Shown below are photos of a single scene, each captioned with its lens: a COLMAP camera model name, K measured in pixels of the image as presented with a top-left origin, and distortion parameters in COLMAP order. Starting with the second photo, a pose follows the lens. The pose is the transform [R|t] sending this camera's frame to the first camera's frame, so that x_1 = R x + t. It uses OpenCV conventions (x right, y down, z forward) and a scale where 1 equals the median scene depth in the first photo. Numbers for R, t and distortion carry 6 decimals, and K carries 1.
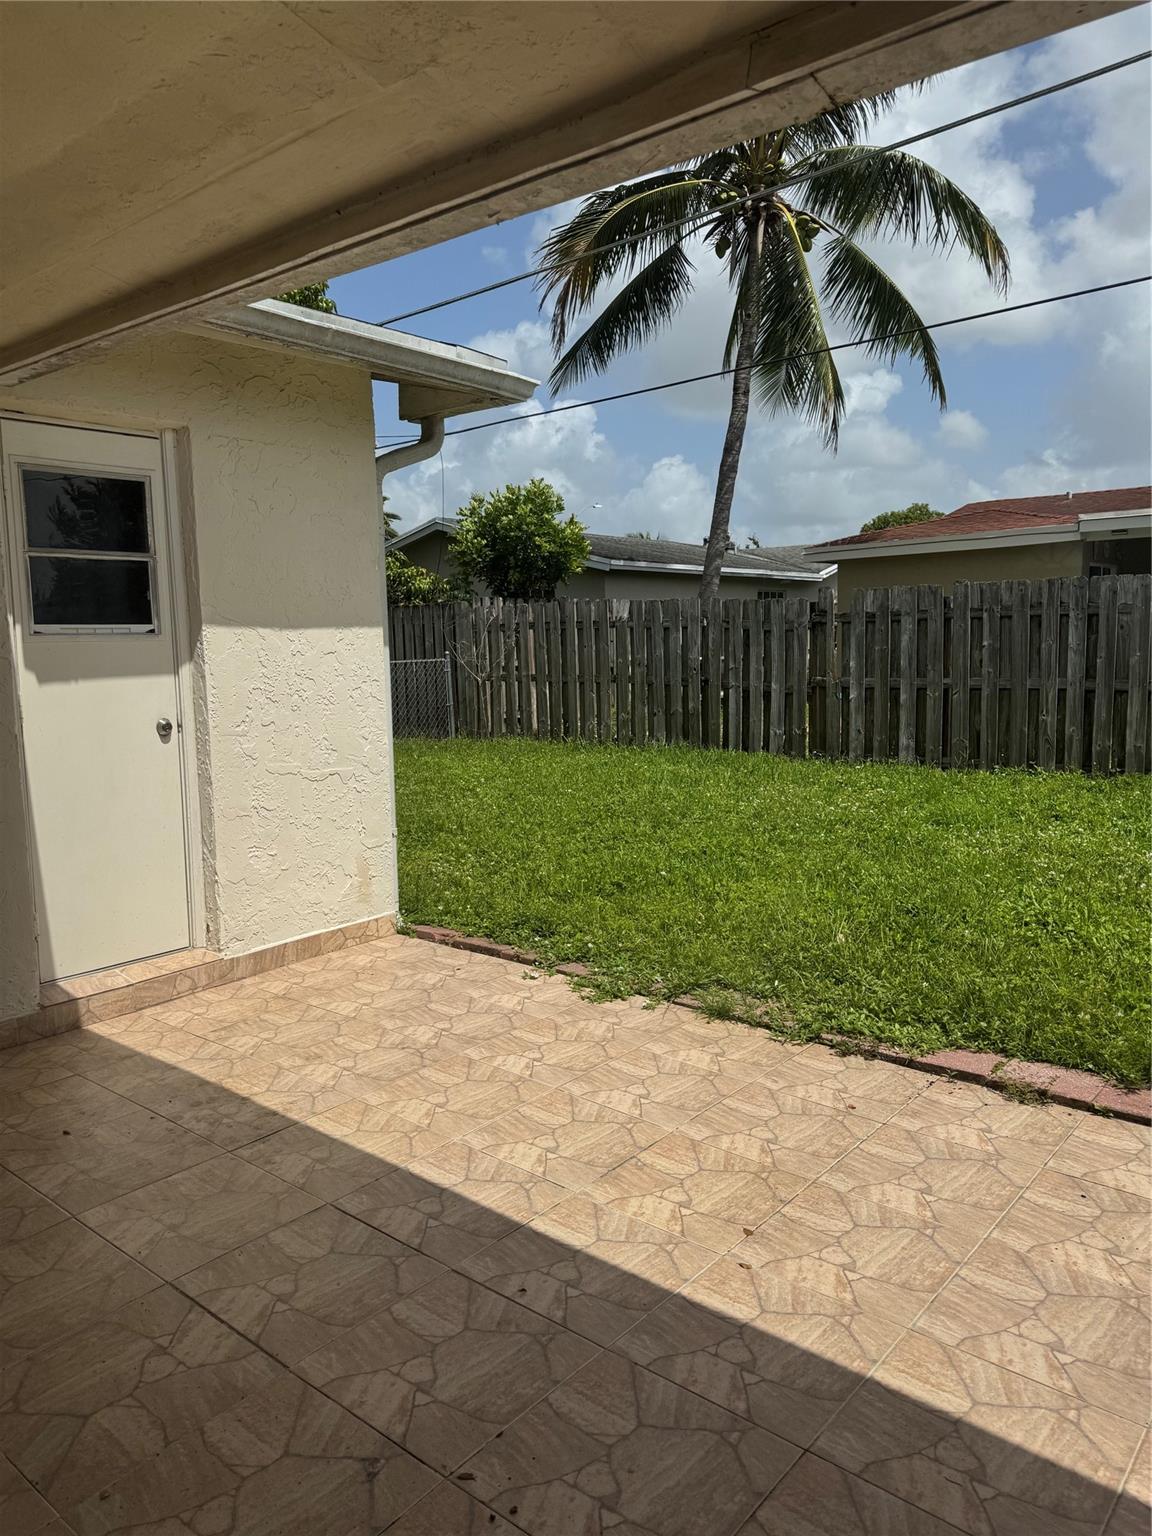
lens RADIAL K [[1087.2, 0, 567.0], [0, 1087.2, 765.3], [0, 0, 1]] dist [0.067628, -0.088245]
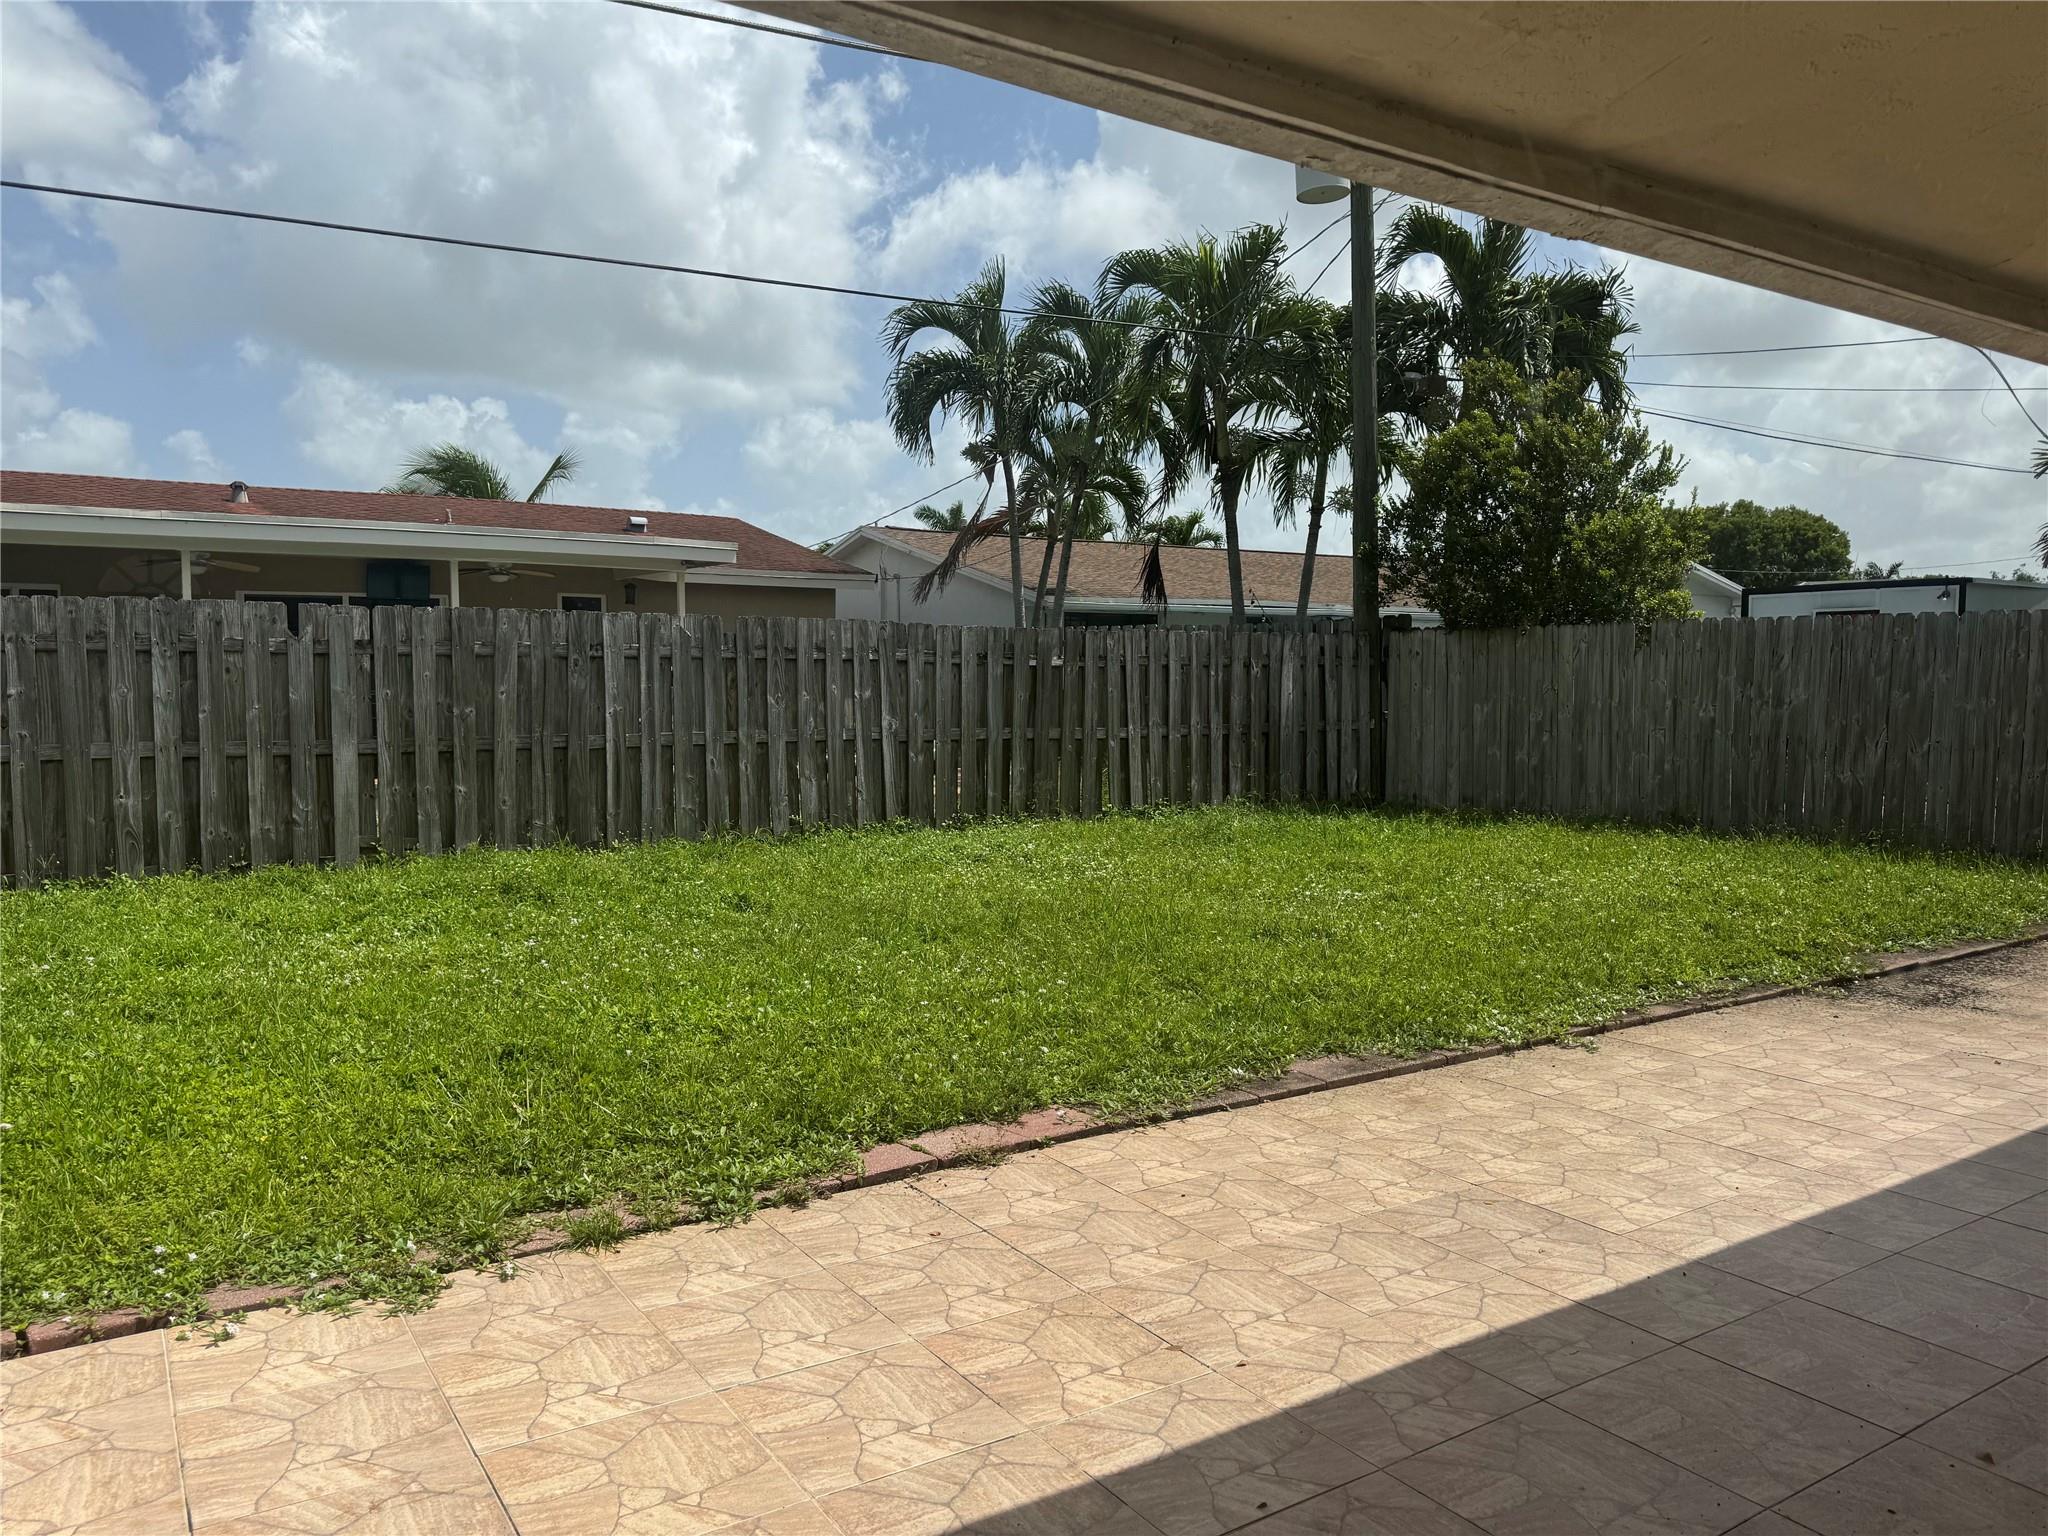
lens RADIAL K [[1449.6, 0, 1008.3], [0, 1449.6, 761.0], [0, 0, 1]] dist [0.067628, -0.088245]
pose [[0.296197, -0.043237, 0.954148, -0.654624], [0.108972, 0.993982, 0.011213, -0.044062], [-0.948890, 0.100654, 0.299126, 0.499472]]
